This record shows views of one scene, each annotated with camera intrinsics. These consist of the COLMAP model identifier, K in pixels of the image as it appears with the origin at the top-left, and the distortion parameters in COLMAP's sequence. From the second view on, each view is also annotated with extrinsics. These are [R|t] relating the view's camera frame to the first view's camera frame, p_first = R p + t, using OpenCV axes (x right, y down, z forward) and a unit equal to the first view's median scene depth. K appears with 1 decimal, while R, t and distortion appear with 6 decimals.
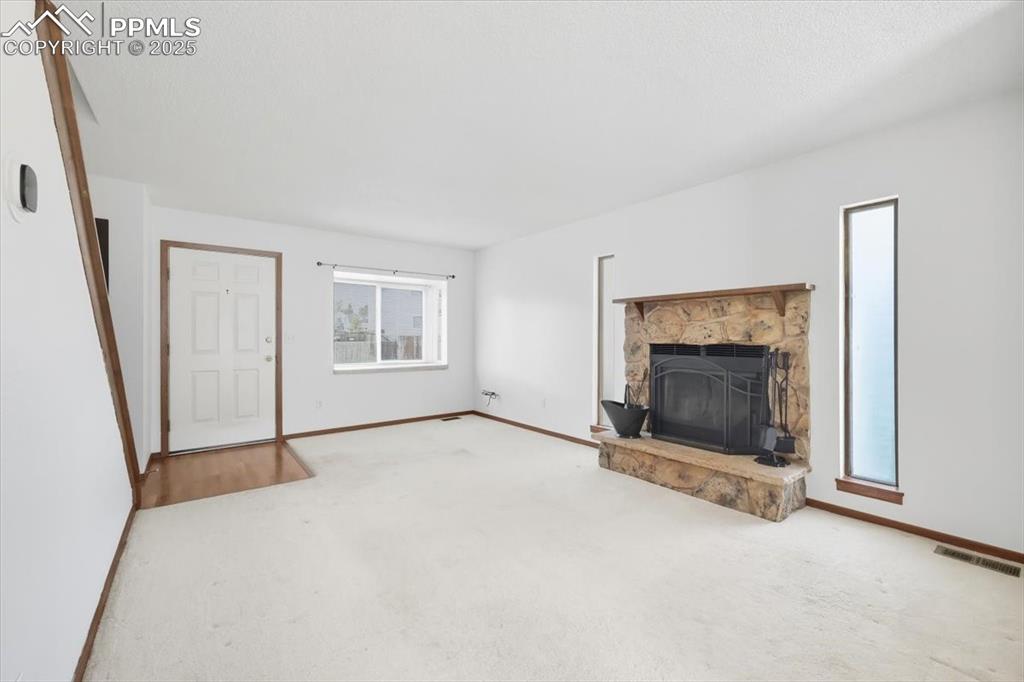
lens RADIAL K [[416.9, 0, 513.6], [0, 416.9, 338.9], [0, 0, 1]] dist [0.001257, -0.000307]
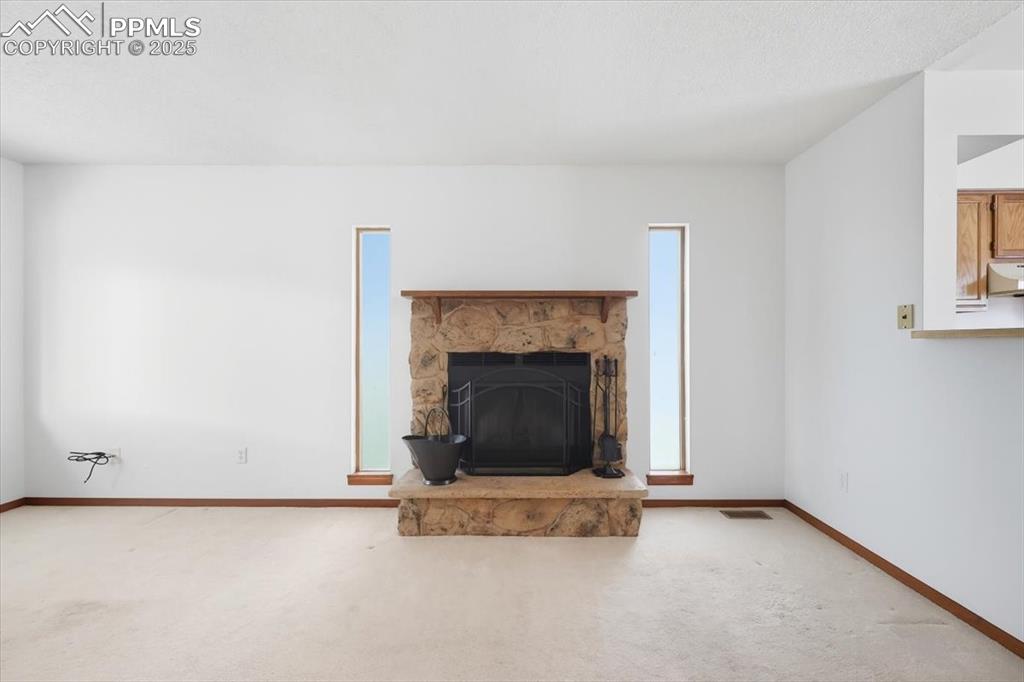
lens RADIAL K [[444.6, 0, 519.6], [0, 444.6, 335.6], [0, 0, 1]] dist [-0.001529, -0.000480]
pose [[0.619717, 0.001795, 0.784824, -0.261973], [0.004259, 0.999975, -0.005650, -0.016019], [-0.784814, 0.006844, 0.619694, 0.428703]]
